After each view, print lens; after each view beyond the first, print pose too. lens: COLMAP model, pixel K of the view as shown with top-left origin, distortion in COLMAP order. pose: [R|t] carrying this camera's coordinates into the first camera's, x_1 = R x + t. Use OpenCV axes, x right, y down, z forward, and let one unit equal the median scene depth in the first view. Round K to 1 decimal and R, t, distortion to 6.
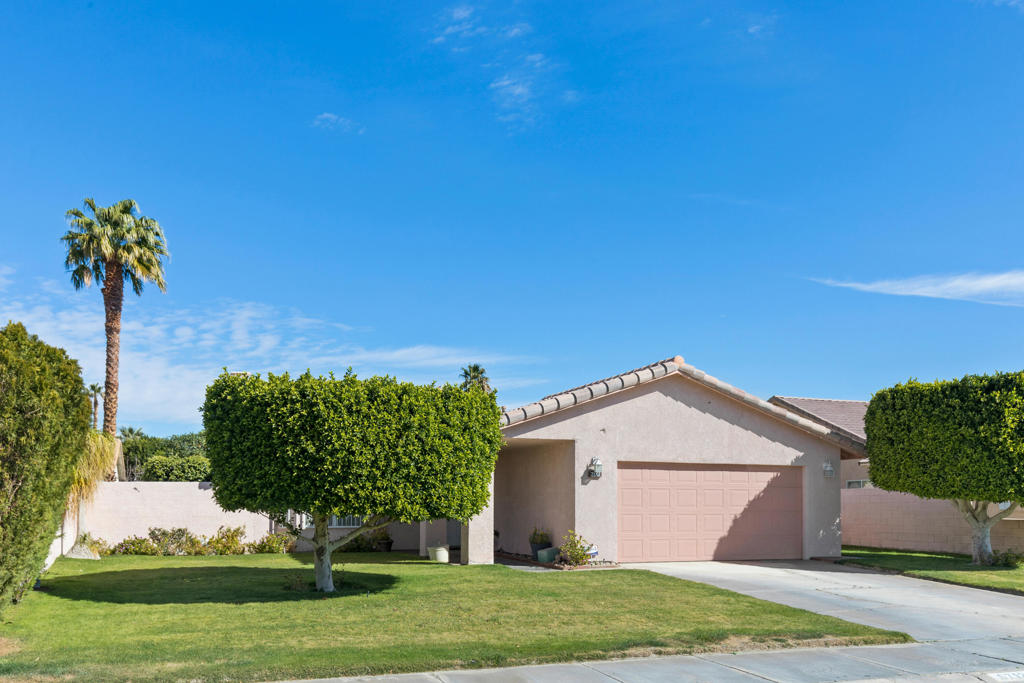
lens RADIAL K [[851.2, 0, 514.1], [0, 851.2, 320.9], [0, 0, 1]] dist [0.006139, 0.006564]
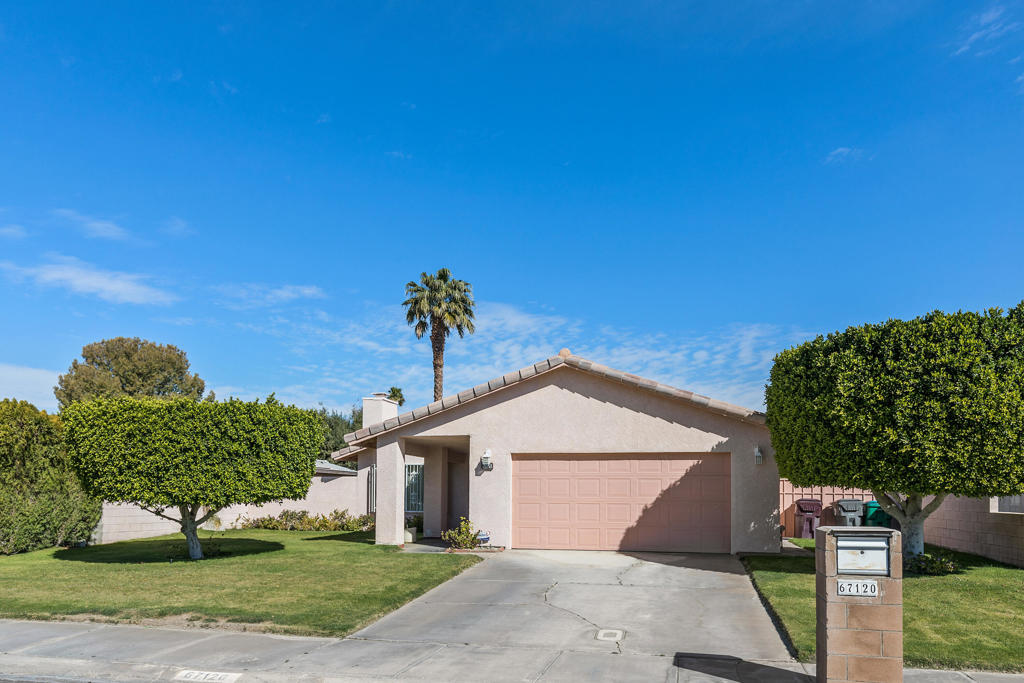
lens RADIAL K [[715.8, 0, 512.0], [0, 715.8, 341.5], [0, 0, 1]] dist [0.002178, 0.002618]
pose [[0.834709, -0.113426, -0.538883, 0.598024], [0.114727, 0.992904, -0.031284, 0.051808], [0.538608, -0.035712, 0.841799, 0.240978]]
